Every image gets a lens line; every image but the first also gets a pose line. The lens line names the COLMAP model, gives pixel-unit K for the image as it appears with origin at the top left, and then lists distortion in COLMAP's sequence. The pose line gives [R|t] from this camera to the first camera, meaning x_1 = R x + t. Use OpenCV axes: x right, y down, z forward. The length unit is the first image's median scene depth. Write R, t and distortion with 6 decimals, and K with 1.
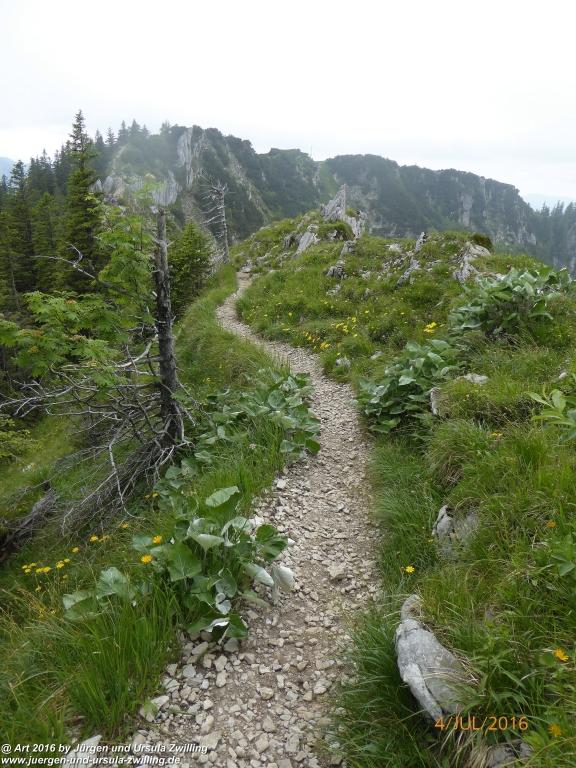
lens RADIAL K [[561.5, 0, 285.4], [0, 561.5, 384.7], [0, 0, 1]] dist [0.007742, -0.030848]
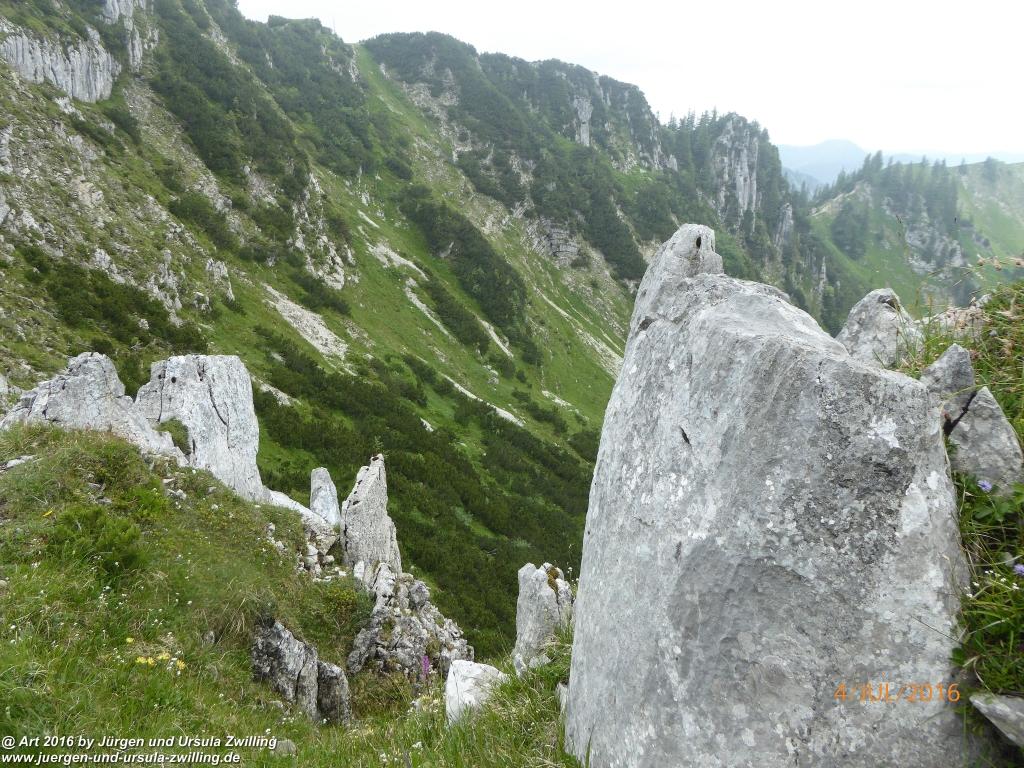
lens RADIAL K [[748.7, 0, 519.8], [0, 748.7, 379.5], [0, 0, 1]] dist [0.007742, -0.030848]
pose [[0.944189, -0.120644, 0.306516, -0.072614], [0.118006, 0.992640, 0.027199, -0.055474], [-0.307542, 0.010490, 0.951477, 0.244492]]
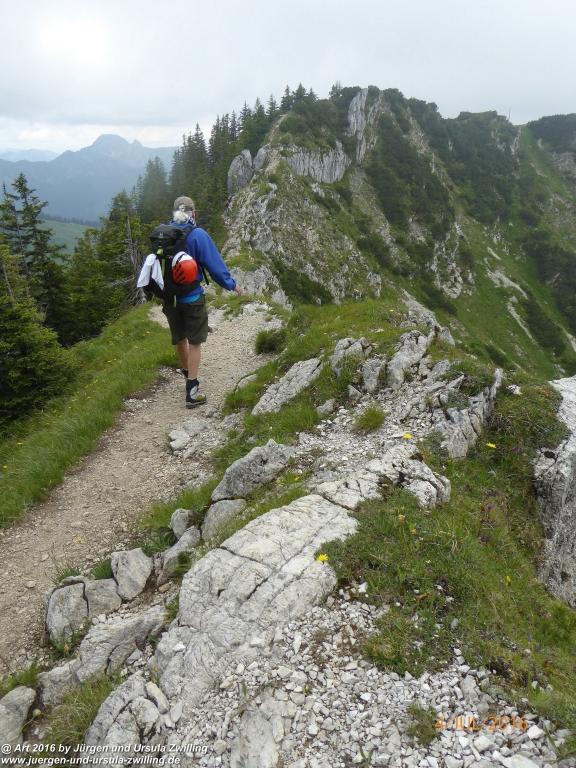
lens RADIAL K [[561.5, 0, 284.0], [0, 561.5, 379.6], [0, 0, 1]] dist [0.007742, -0.030848]
pose [[0.957367, 0.059495, -0.282682, -0.019838], [-0.053635, 0.998156, 0.028431, -0.036622], [0.283852, -0.012057, 0.958792, 0.135380]]
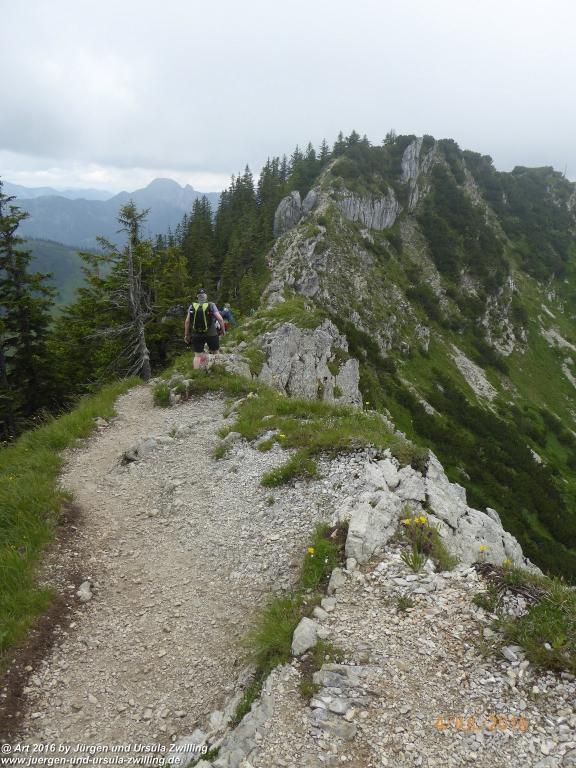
lens RADIAL K [[561.5, 0, 288.2], [0, 561.5, 382.1], [0, 0, 1]] dist [0.007742, -0.030848]
pose [[0.936301, 0.096329, -0.337731, -0.033414], [-0.116400, 0.992411, -0.039640, -0.043057], [0.331349, 0.076427, 0.940408, 0.166462]]
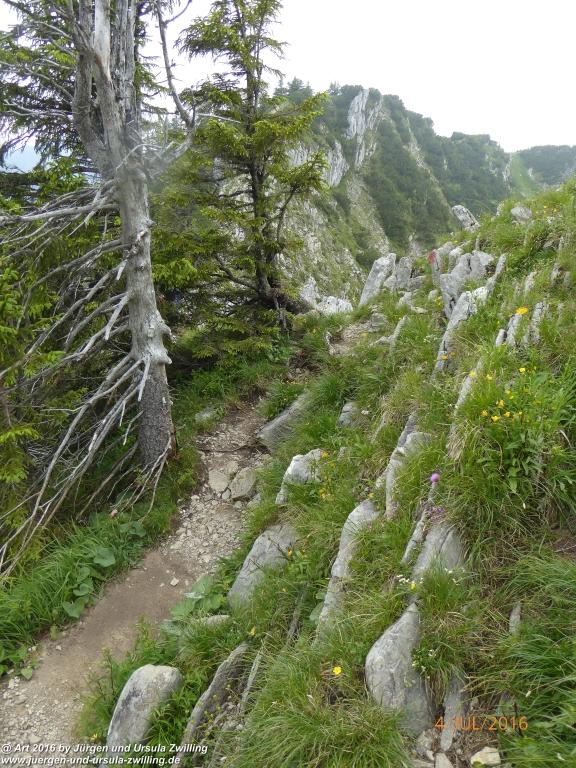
lens RADIAL K [[561.5, 0, 289.1], [0, 561.5, 384.1], [0, 0, 1]] dist [0.007742, -0.030848]
pose [[0.974337, 0.112467, -0.194985, -0.066631], [-0.114421, 0.993432, 0.001253, -0.046390], [0.193845, 0.021090, 0.980805, 0.210818]]
